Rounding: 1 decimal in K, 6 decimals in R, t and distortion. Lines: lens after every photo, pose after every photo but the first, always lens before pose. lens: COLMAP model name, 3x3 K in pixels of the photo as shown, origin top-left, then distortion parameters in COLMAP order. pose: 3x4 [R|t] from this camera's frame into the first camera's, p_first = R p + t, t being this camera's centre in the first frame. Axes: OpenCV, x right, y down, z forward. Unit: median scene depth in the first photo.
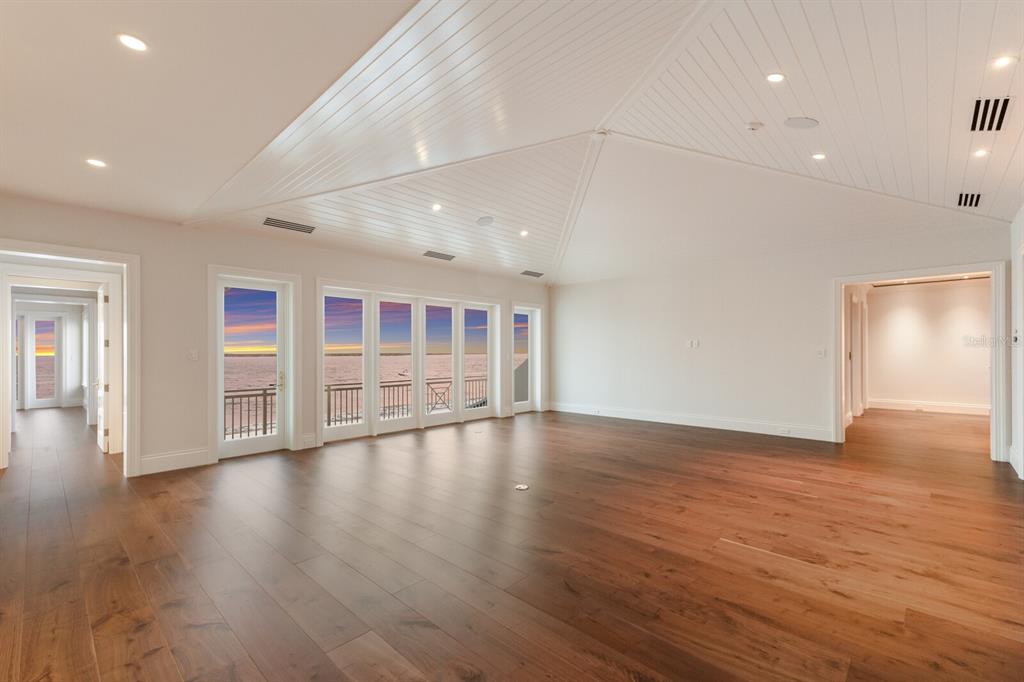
lens RADIAL K [[442.8, 0, 507.5], [0, 442.8, 348.1], [0, 0, 1]] dist [0.016156, -0.000085]
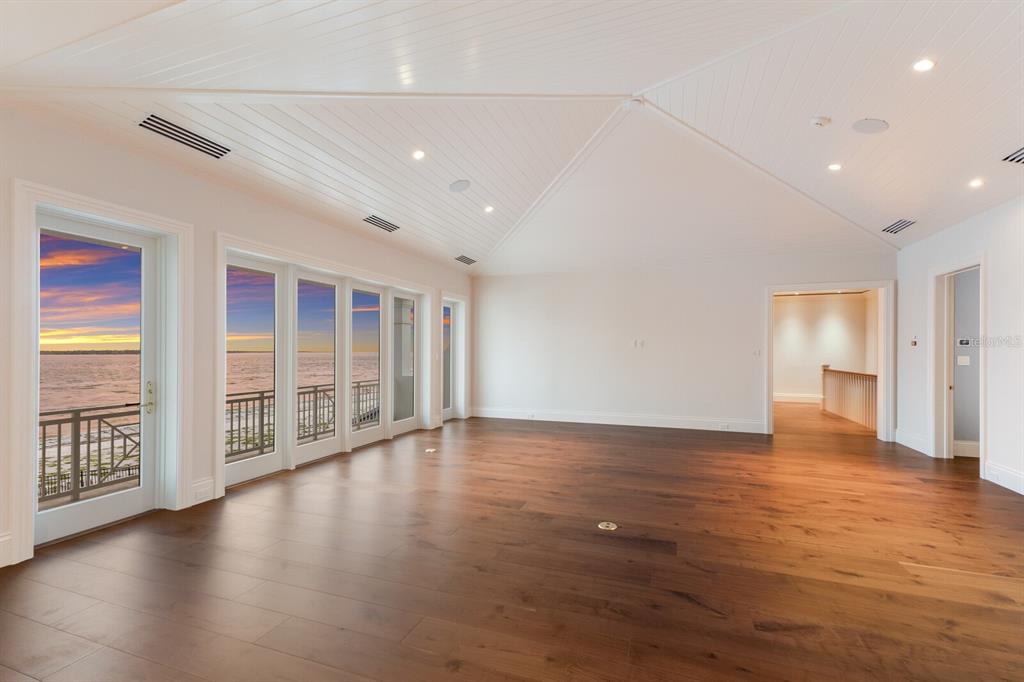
lens RADIAL K [[442.8, 0, 507.5], [0, 442.8, 348.1], [0, 0, 1]] dist [0.016156, -0.000085]
pose [[0.913256, 0.008993, 0.407287, -0.307339], [-0.010461, 0.999944, 0.001377, 0.002709], [-0.407252, -0.005518, 0.913299, 0.251312]]
